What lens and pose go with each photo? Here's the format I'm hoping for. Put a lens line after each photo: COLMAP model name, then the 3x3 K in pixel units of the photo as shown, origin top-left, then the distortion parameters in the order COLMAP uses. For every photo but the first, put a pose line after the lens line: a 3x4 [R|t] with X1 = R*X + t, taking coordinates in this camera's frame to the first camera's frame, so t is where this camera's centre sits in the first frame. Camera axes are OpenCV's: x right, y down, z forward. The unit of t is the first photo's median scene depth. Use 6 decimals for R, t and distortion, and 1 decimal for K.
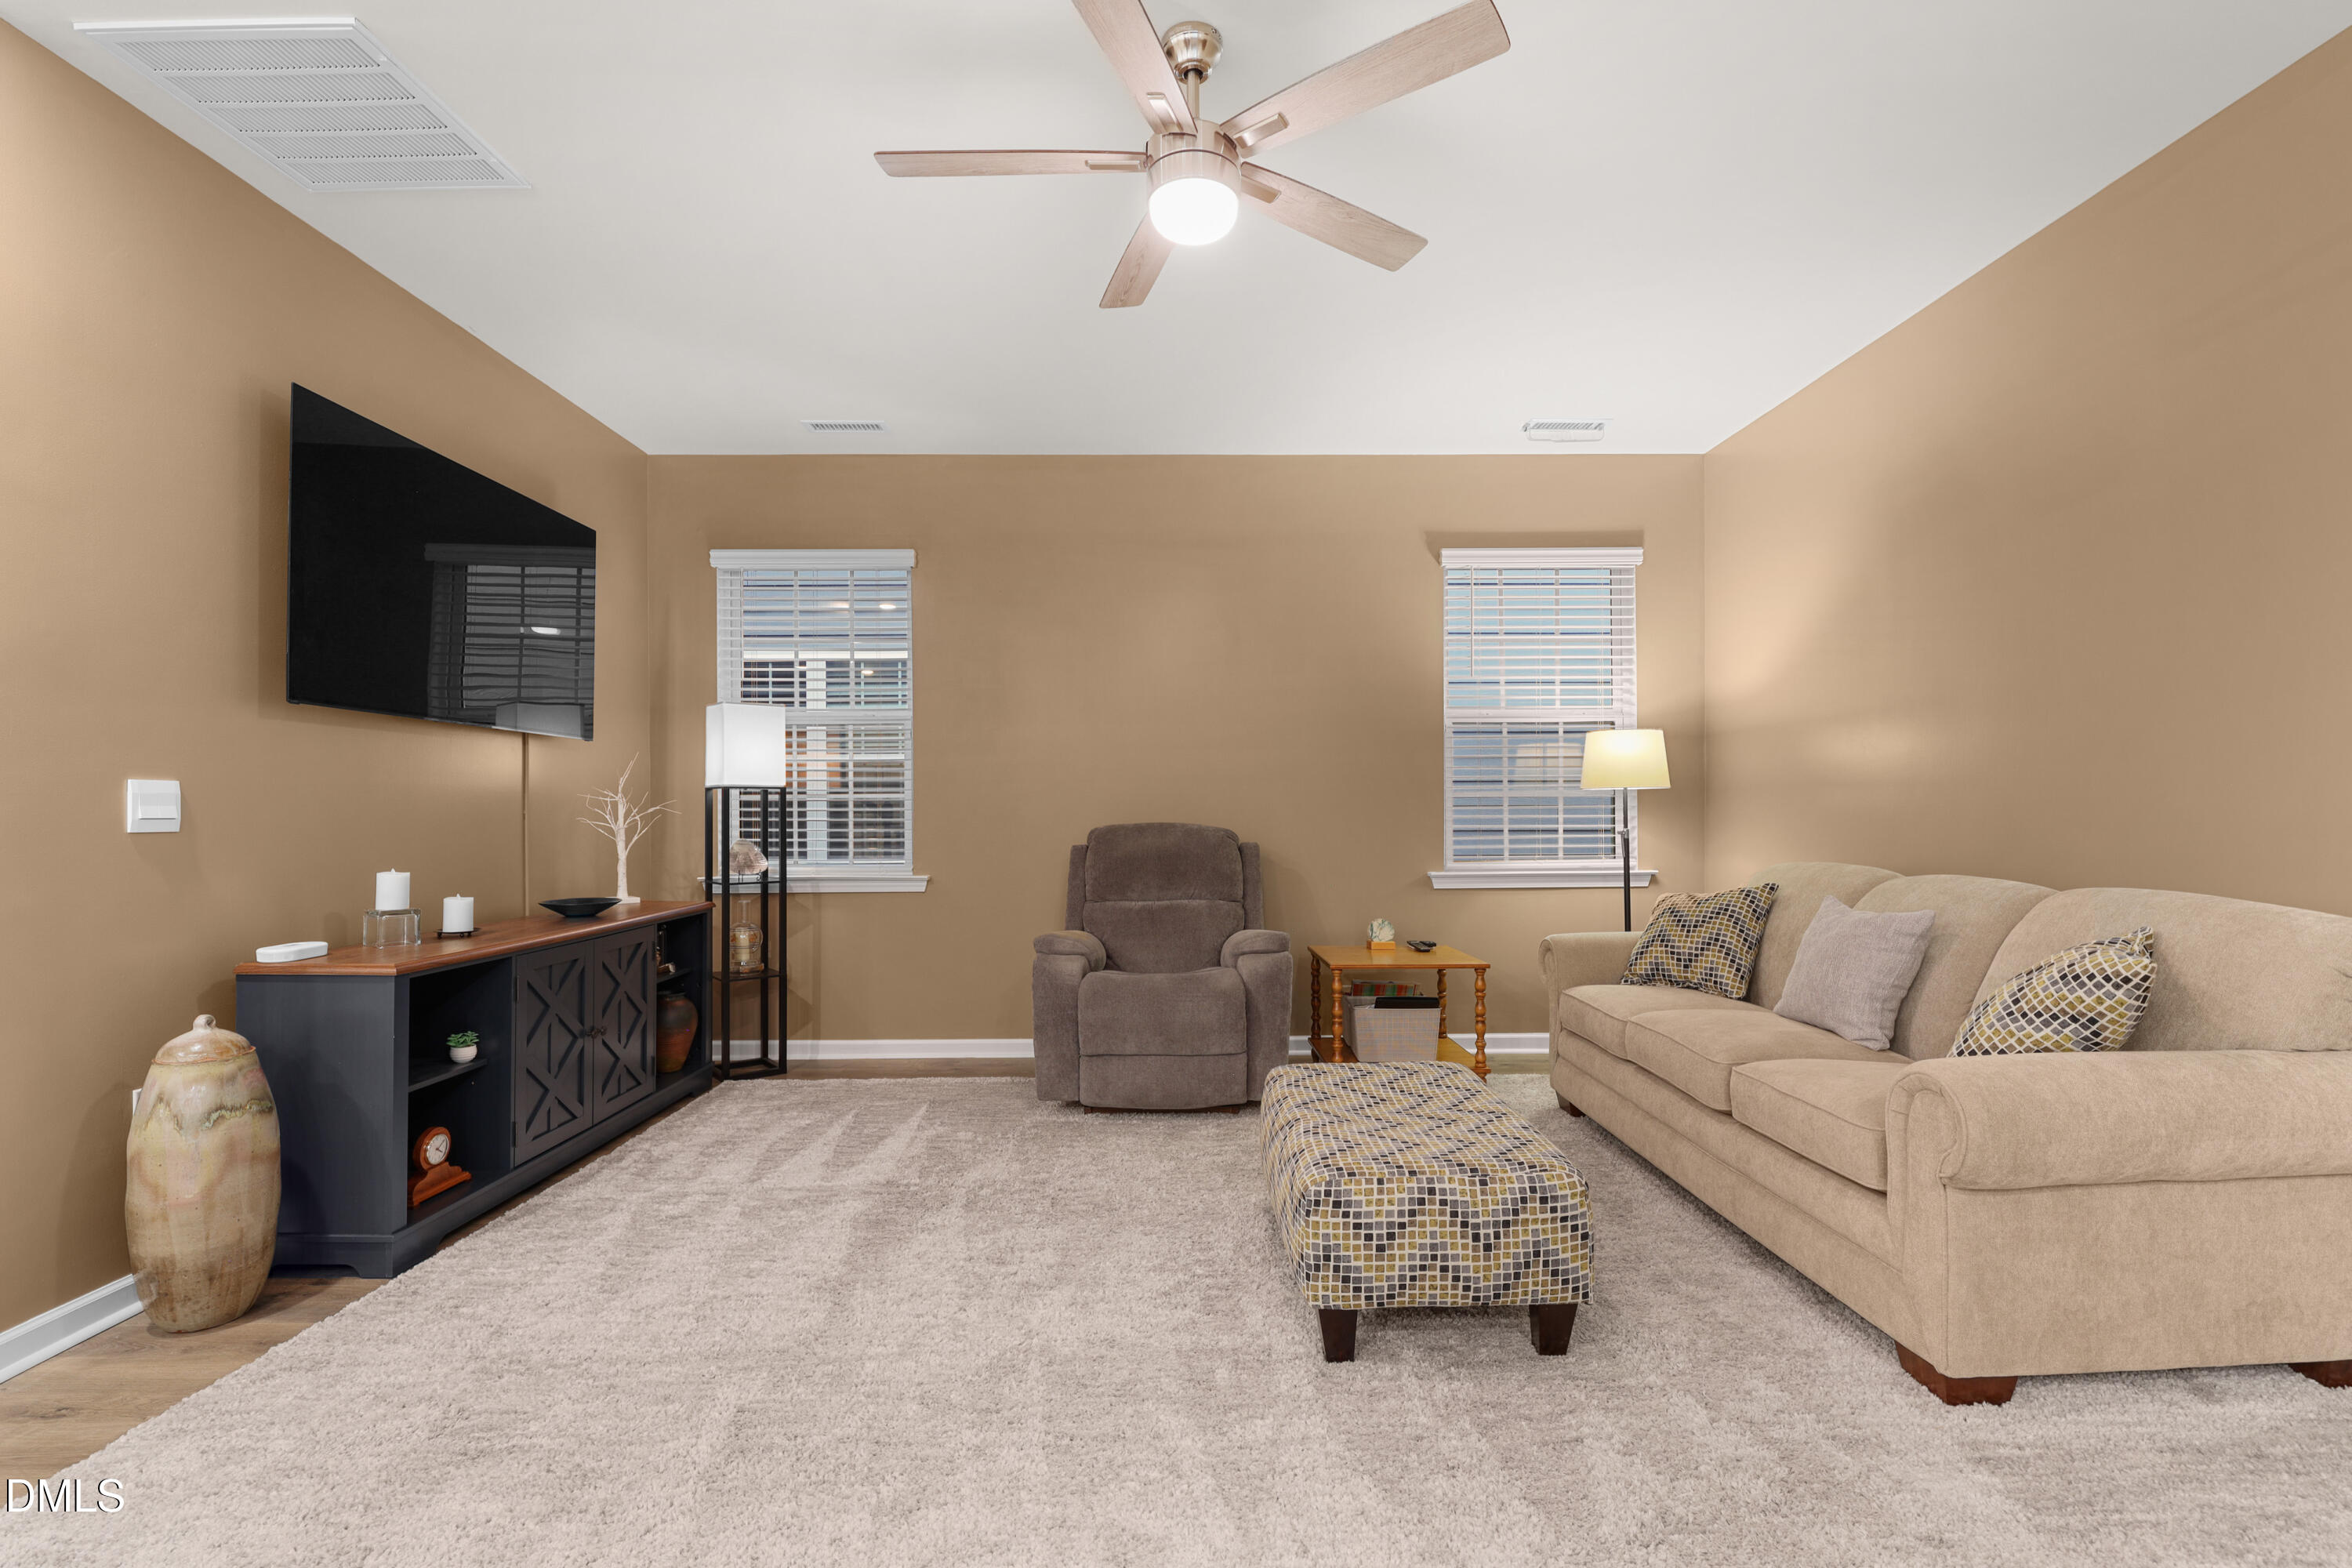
lens RADIAL K [[1066.6, 0, 1186.7], [0, 1066.6, 807.3], [0, 0, 1]] dist [0.003661, -0.000280]
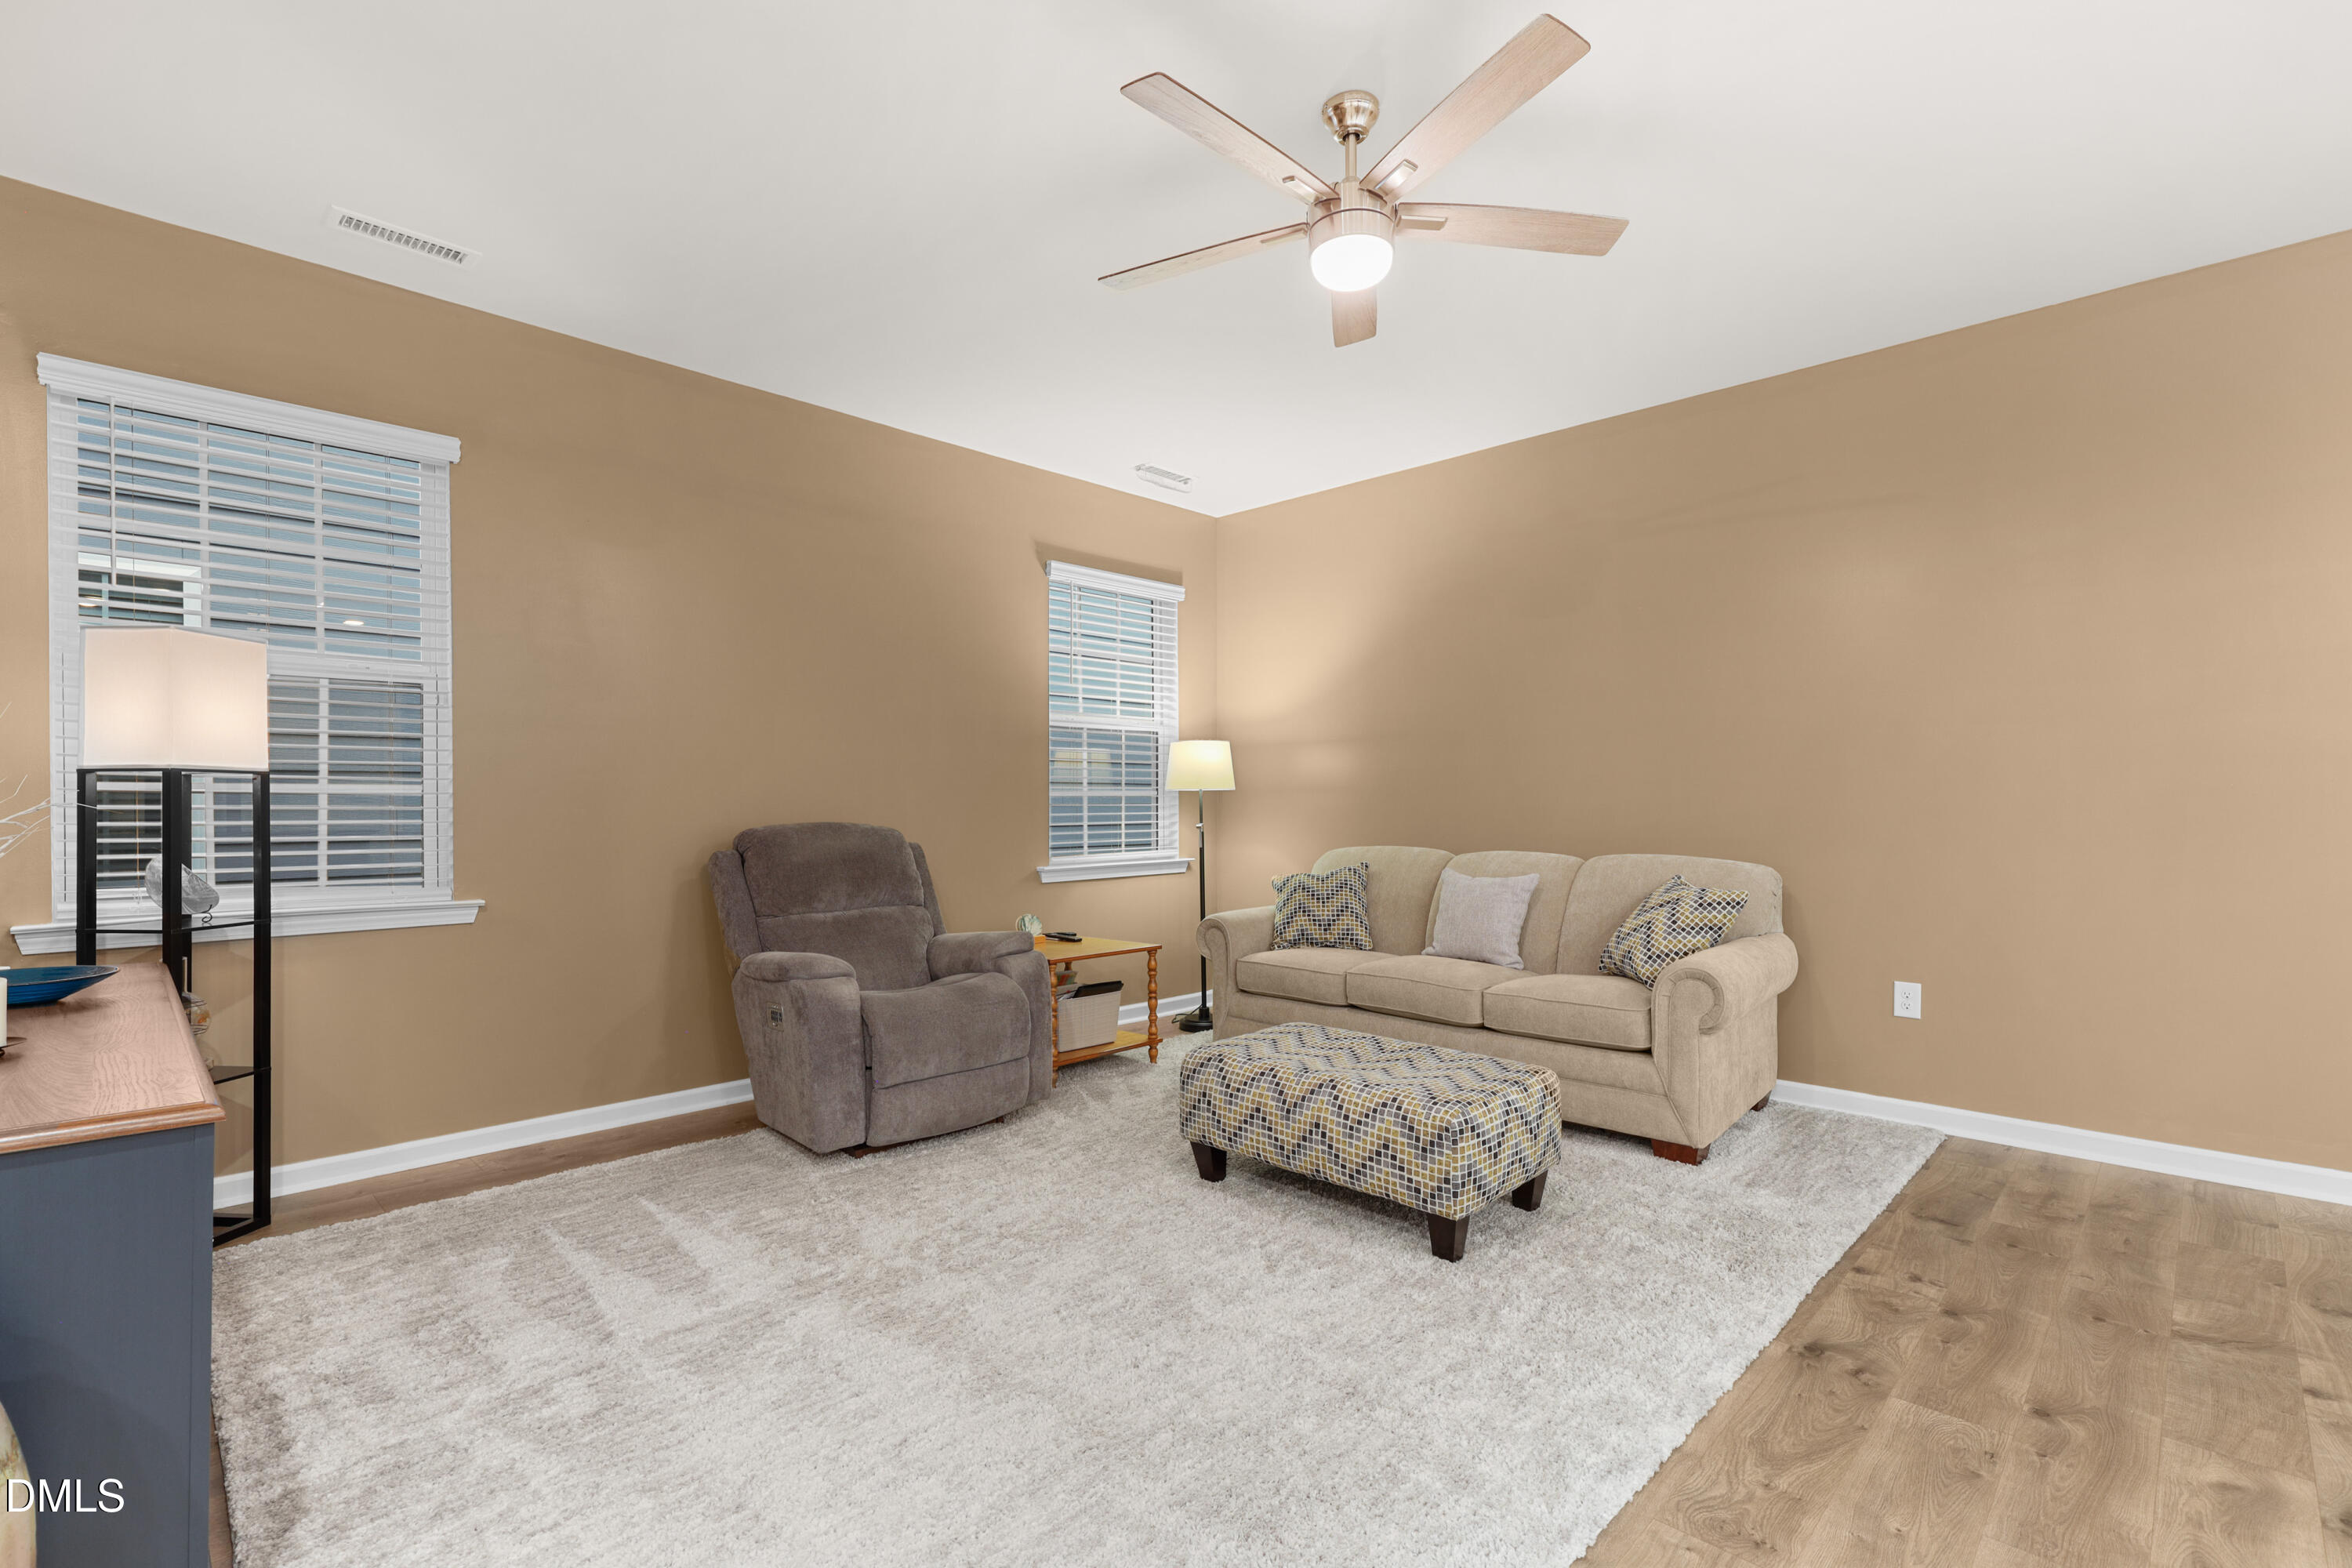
lens RADIAL K [[1066.6, 0, 1186.7], [0, 1066.6, 807.3], [0, 0, 1]] dist [0.003661, -0.000280]
pose [[0.707574, 0.000737, 0.706639, -0.623056], [-0.001221, 0.999999, 0.000179, 0.002417], [-0.706638, -0.000990, 0.707574, 0.238358]]
